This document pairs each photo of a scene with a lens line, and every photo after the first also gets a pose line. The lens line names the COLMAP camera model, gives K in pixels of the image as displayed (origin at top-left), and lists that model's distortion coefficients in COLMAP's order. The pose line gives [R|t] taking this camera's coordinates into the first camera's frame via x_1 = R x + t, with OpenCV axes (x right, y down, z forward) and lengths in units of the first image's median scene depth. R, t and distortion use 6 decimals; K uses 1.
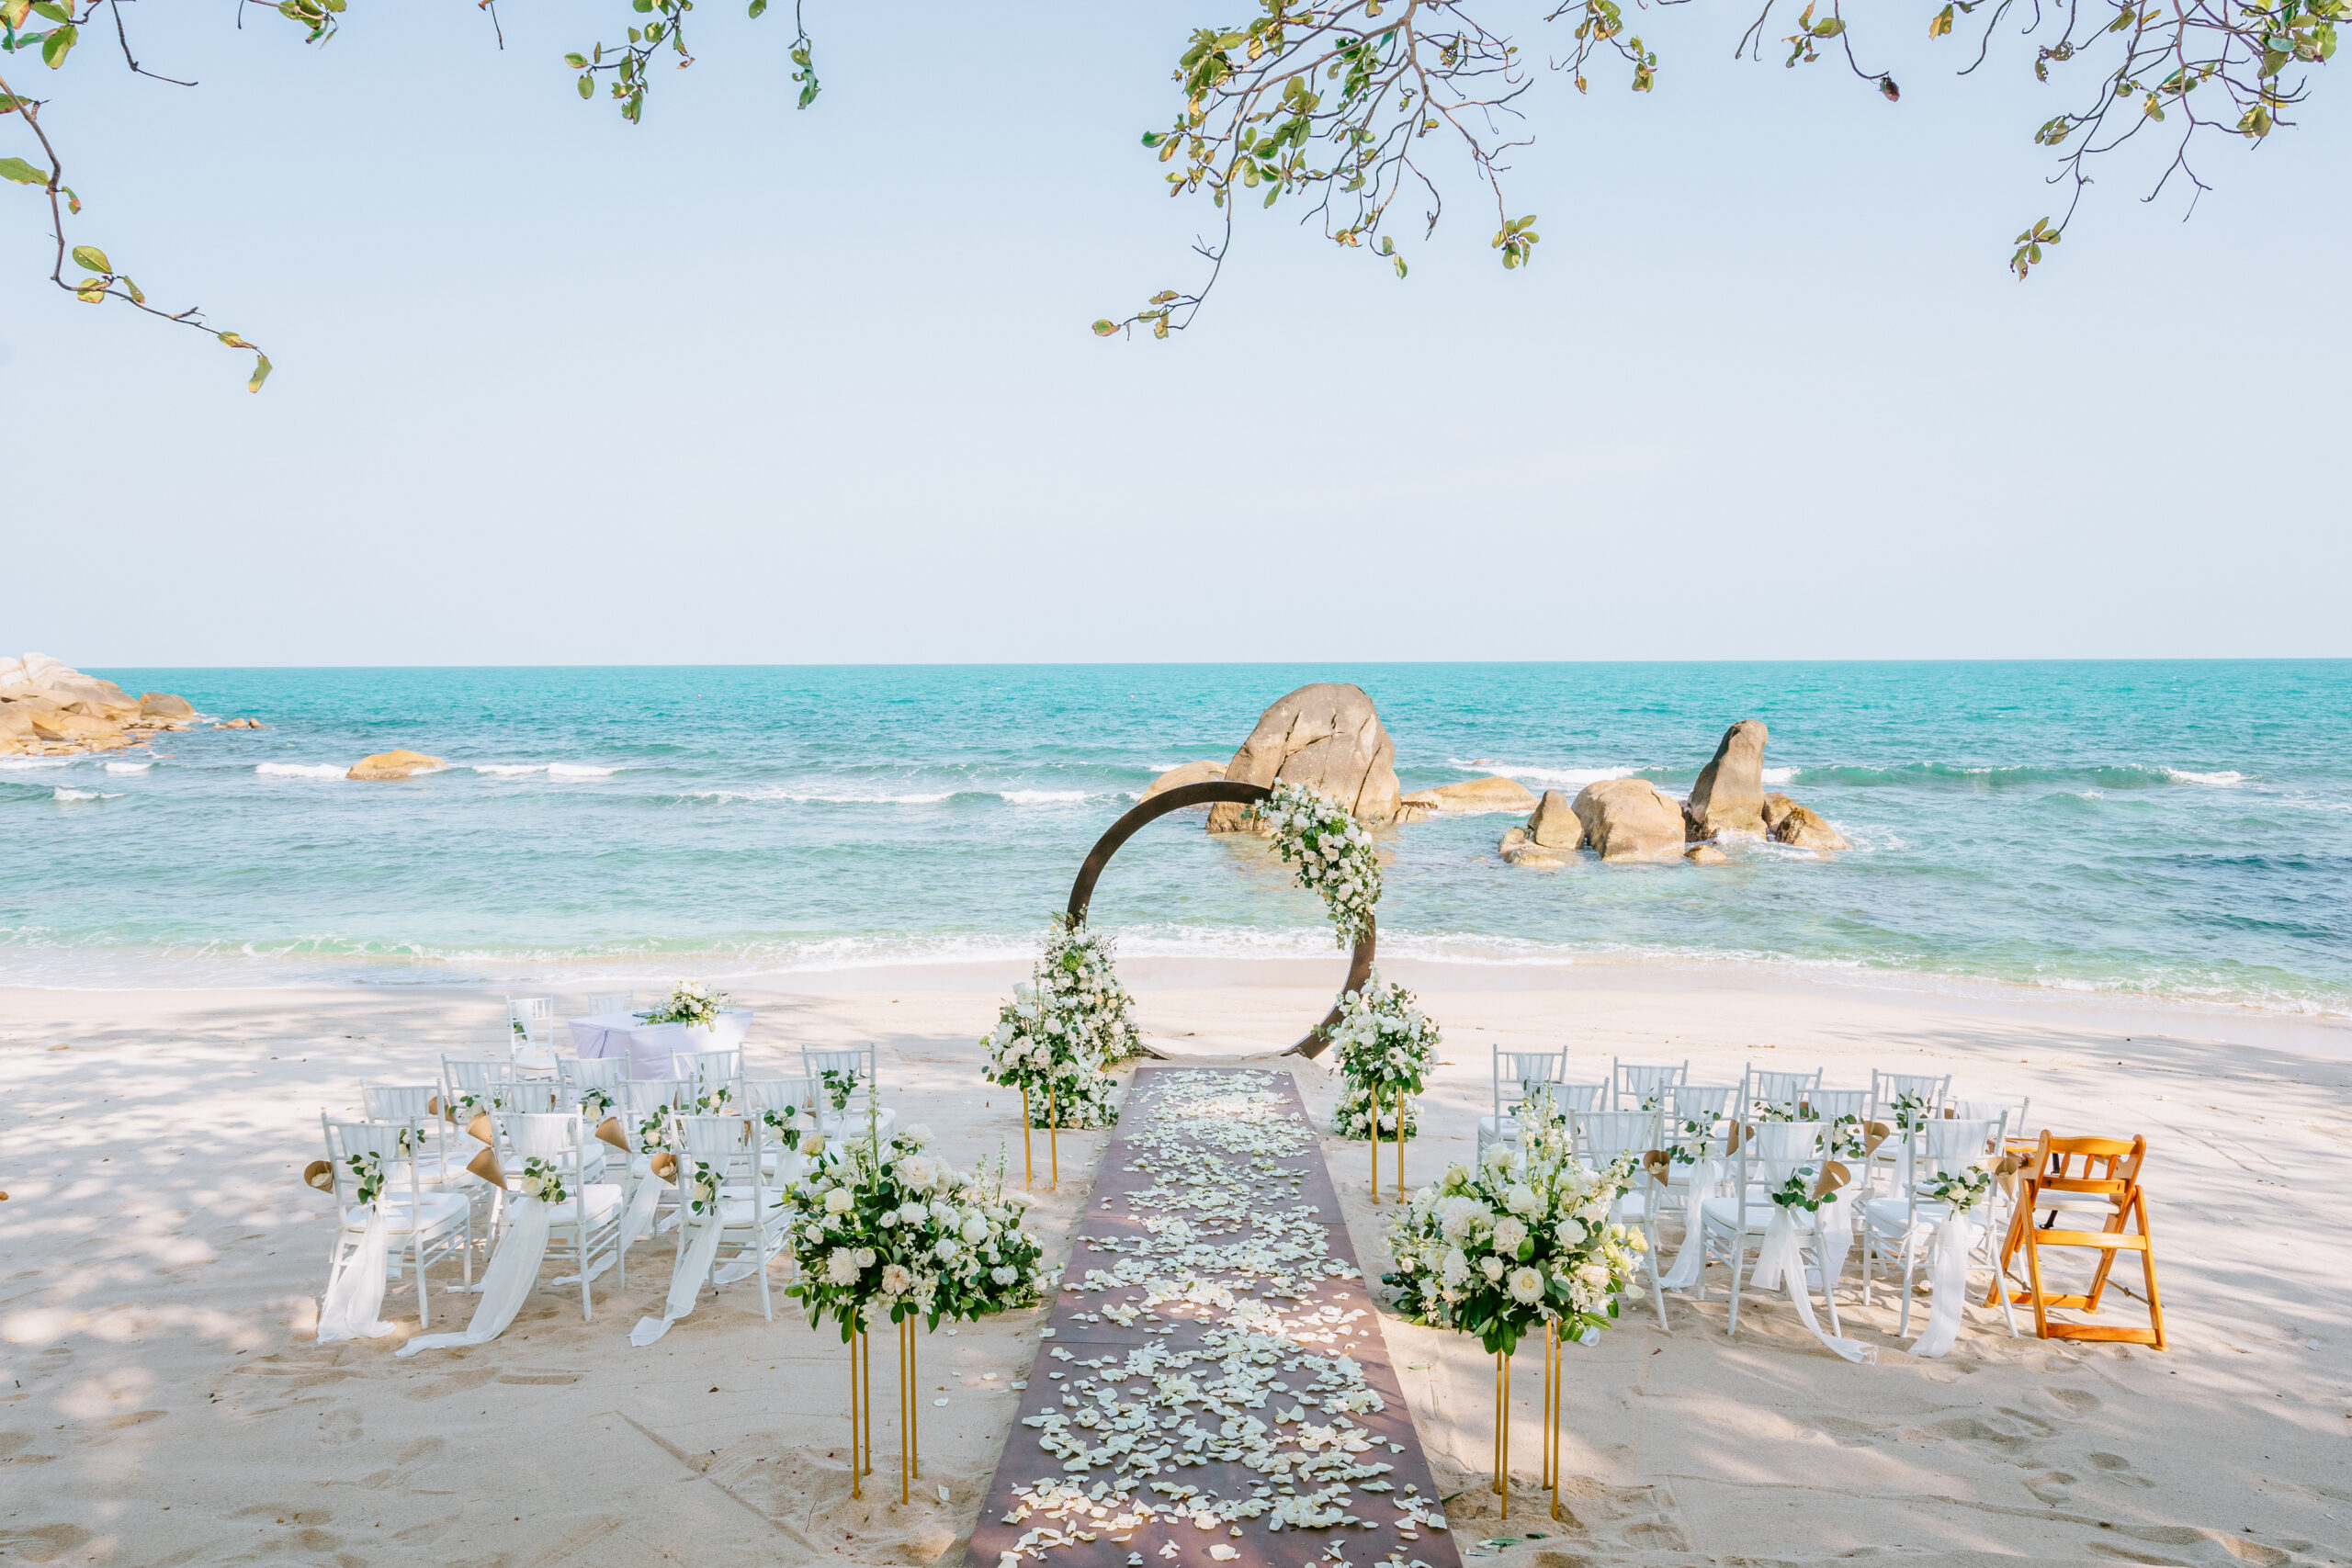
lens RADIAL K [[1518.6, 0, 1169.9], [0, 1518.6, 787.2], [0, 0, 1]] dist [0.008299, 0.001363]
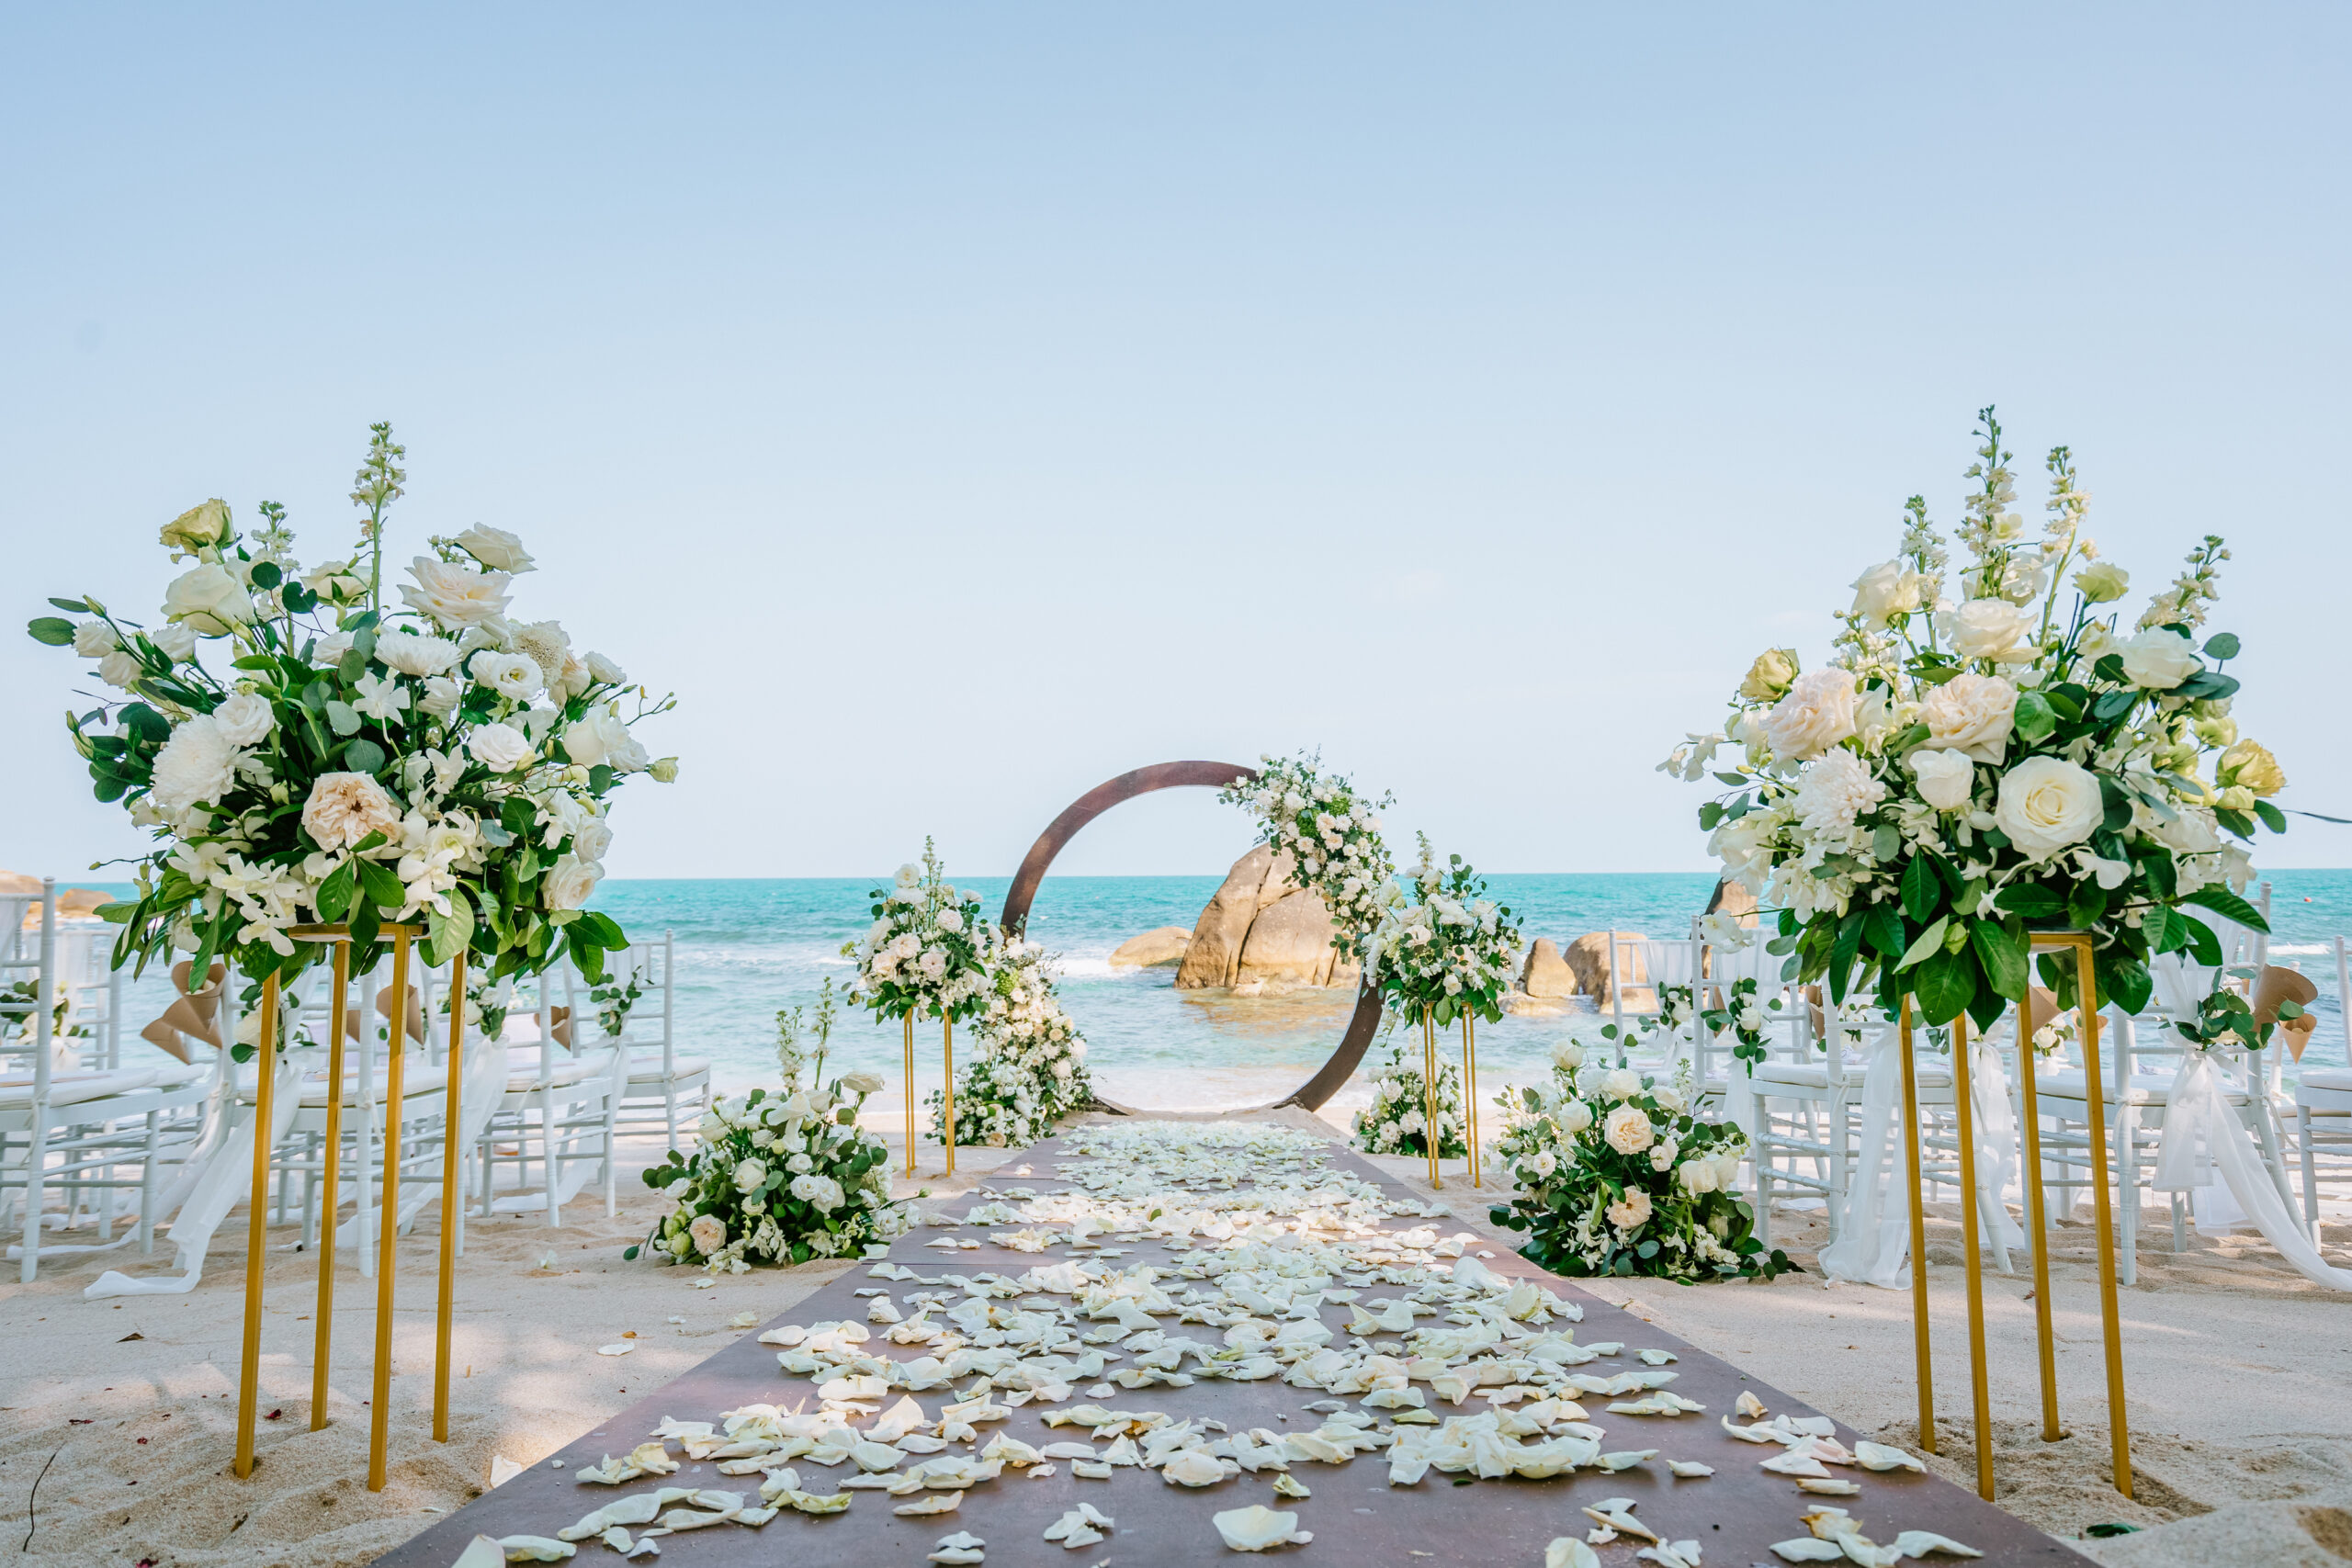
lens RADIAL K [[1502.9, 0, 1182.4], [0, 1502.9, 780.7], [0, 0, 1]] dist [0.002912, -0.000090]
pose [[0.999537, -0.002234, 0.030353, 0.004547], [0.006741, 0.988783, -0.149207, 0.159685], [-0.029679, 0.149342, 0.988340, 0.272208]]
